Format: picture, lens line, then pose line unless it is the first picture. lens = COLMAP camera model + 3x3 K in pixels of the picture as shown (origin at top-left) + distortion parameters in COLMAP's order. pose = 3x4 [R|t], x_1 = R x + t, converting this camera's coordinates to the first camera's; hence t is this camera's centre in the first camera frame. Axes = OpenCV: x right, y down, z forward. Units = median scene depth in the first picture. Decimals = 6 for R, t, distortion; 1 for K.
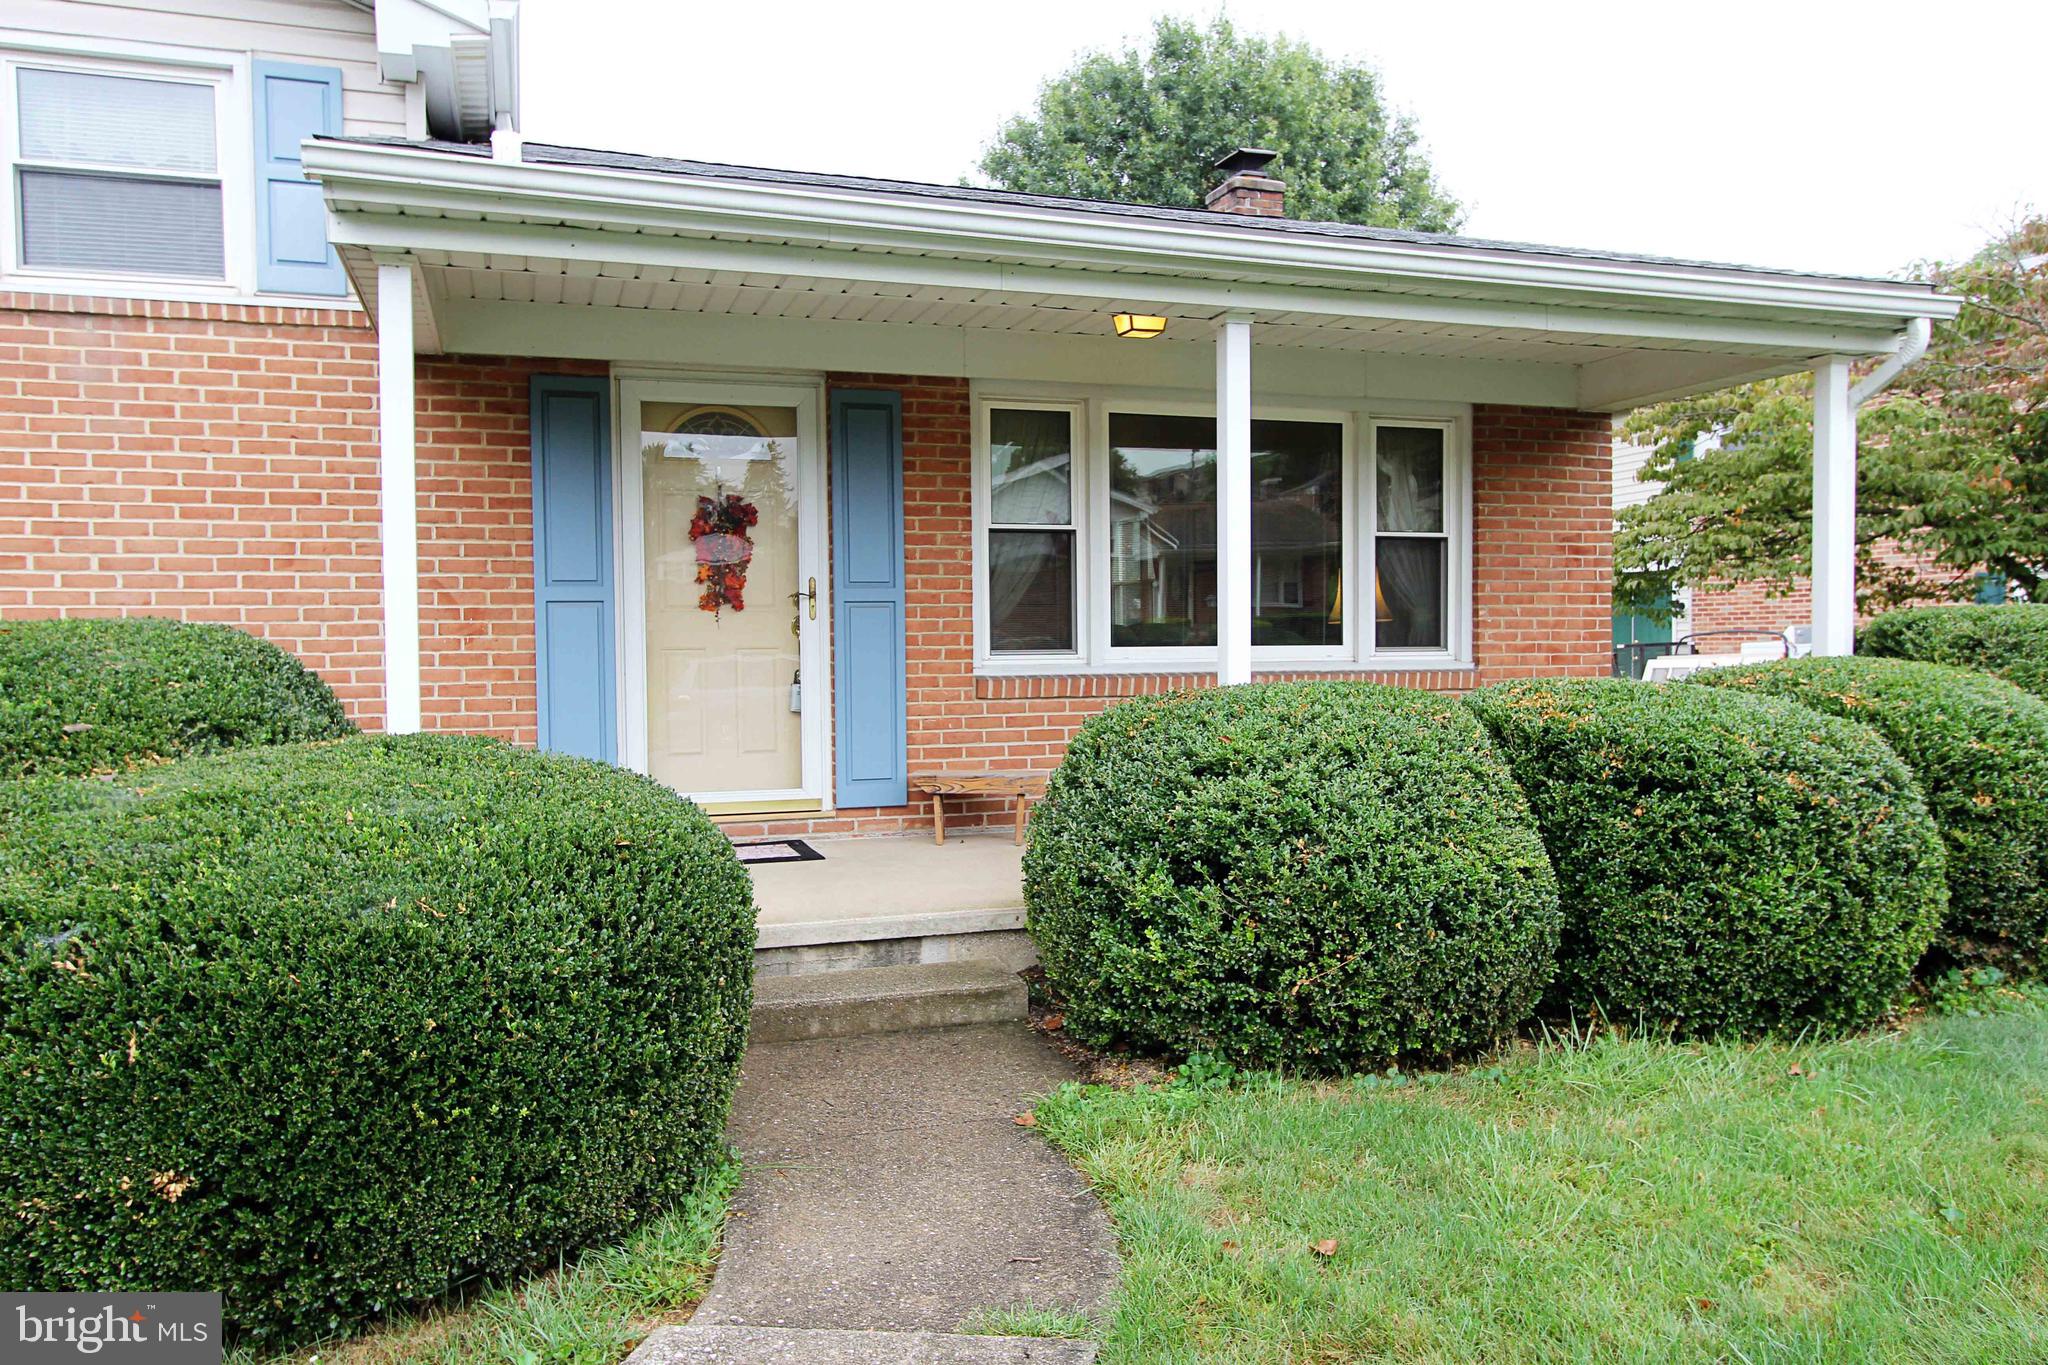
lens RADIAL K [[1477.5, 0, 1031.3], [0, 1477.5, 679.6], [0, 0, 1]] dist [-0.009381, 0.001617]
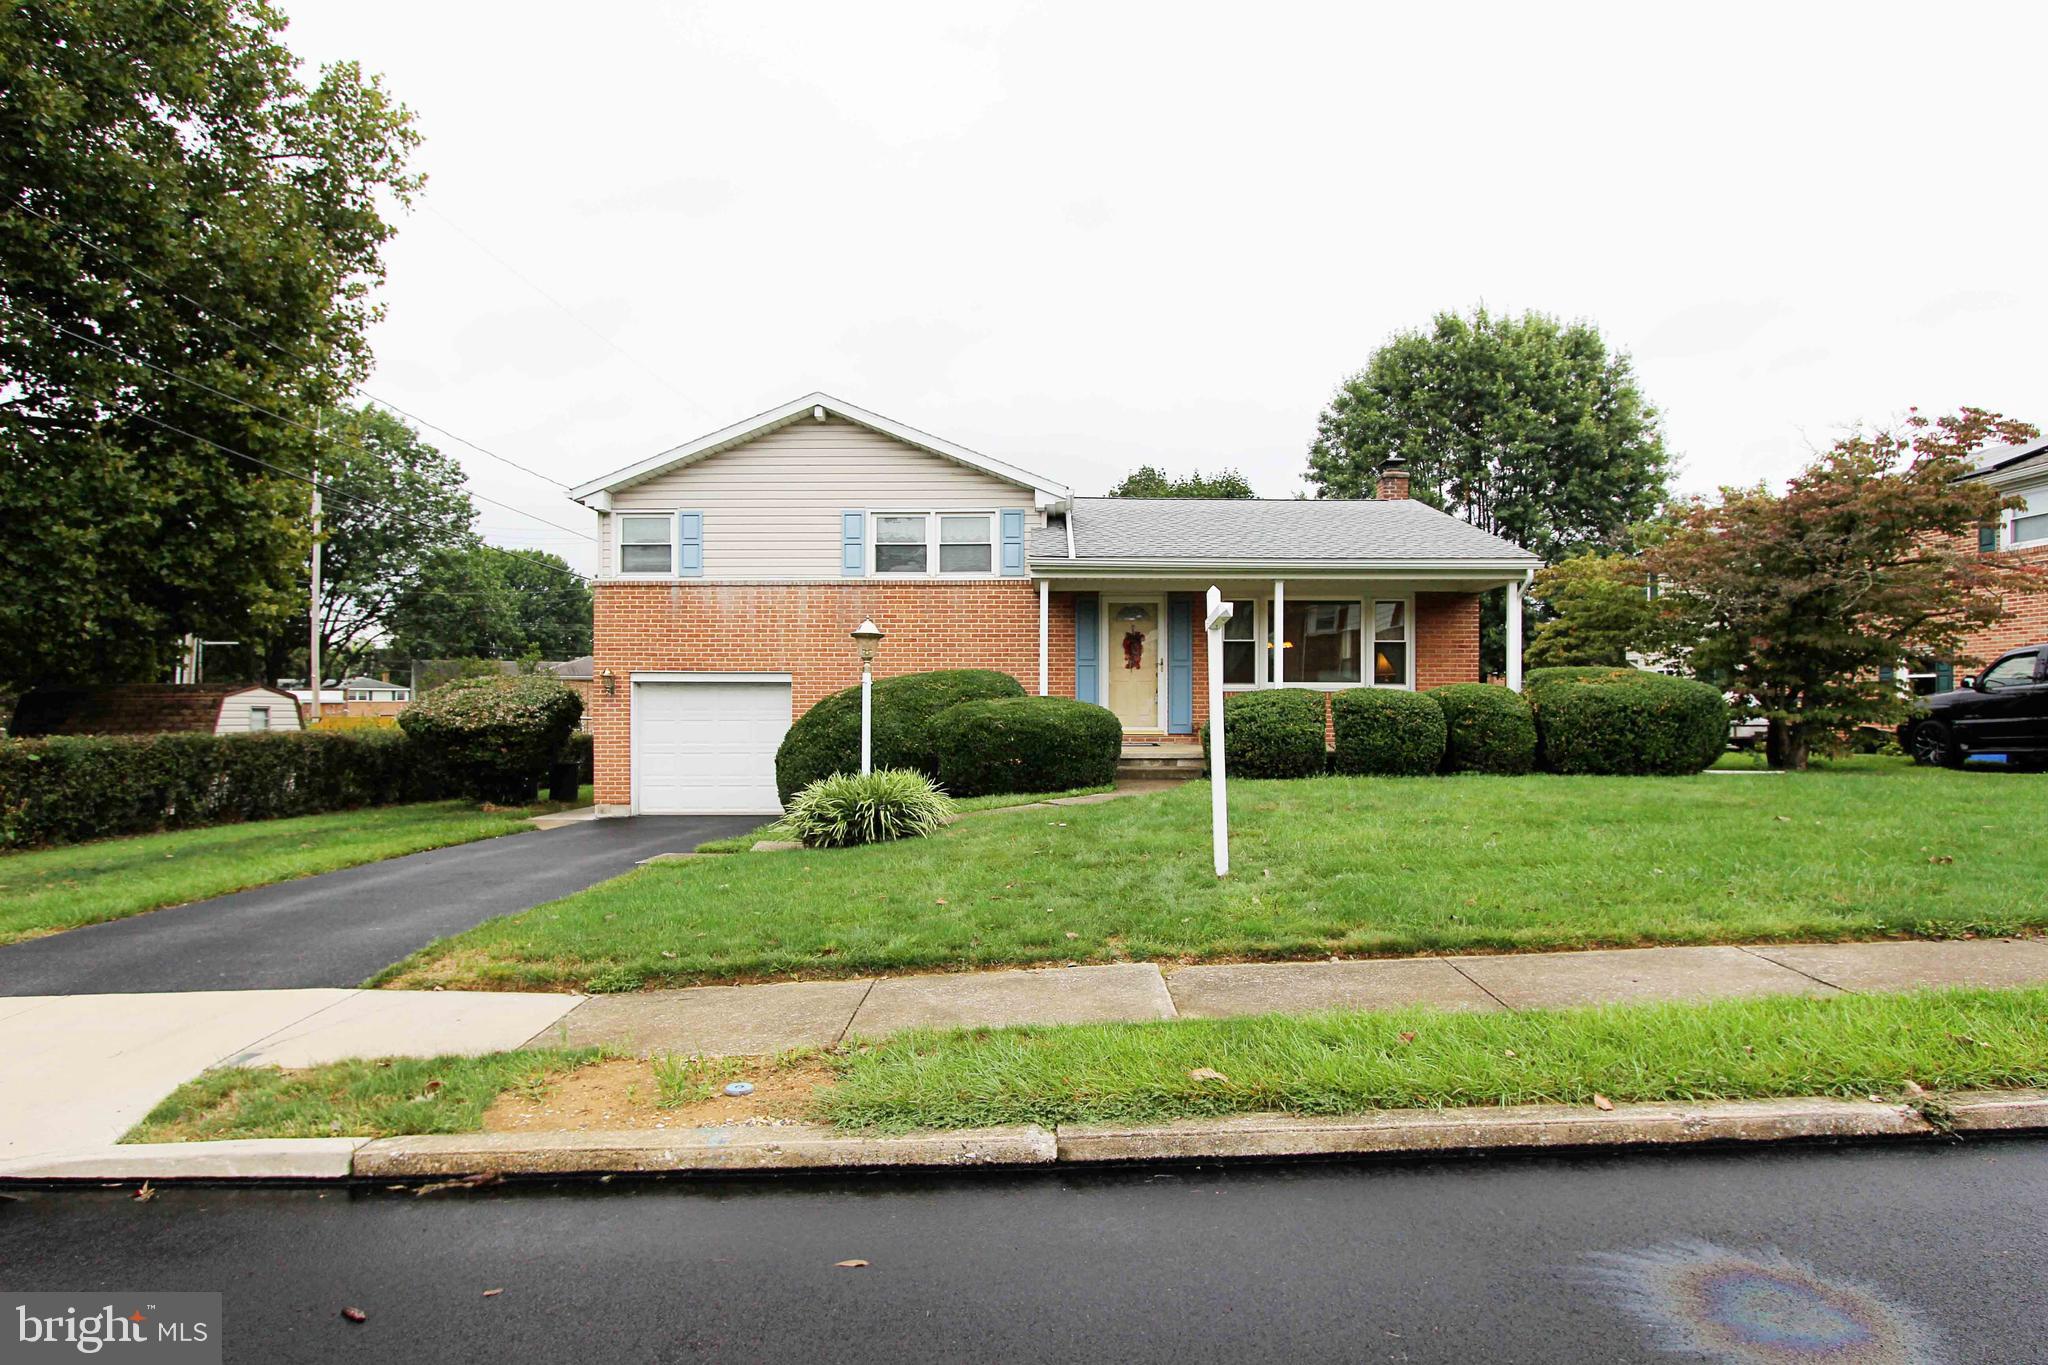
lens RADIAL K [[1243.1, 0, 1027.5], [0, 1243.1, 688.5], [0, 0, 1]] dist [-0.001369, -0.000078]
pose [[0.938395, 0.007030, -0.345493, 0.524552], [-0.021868, 0.998997, -0.039068, 0.108493], [0.344872, 0.044217, 0.937608, -1.642716]]
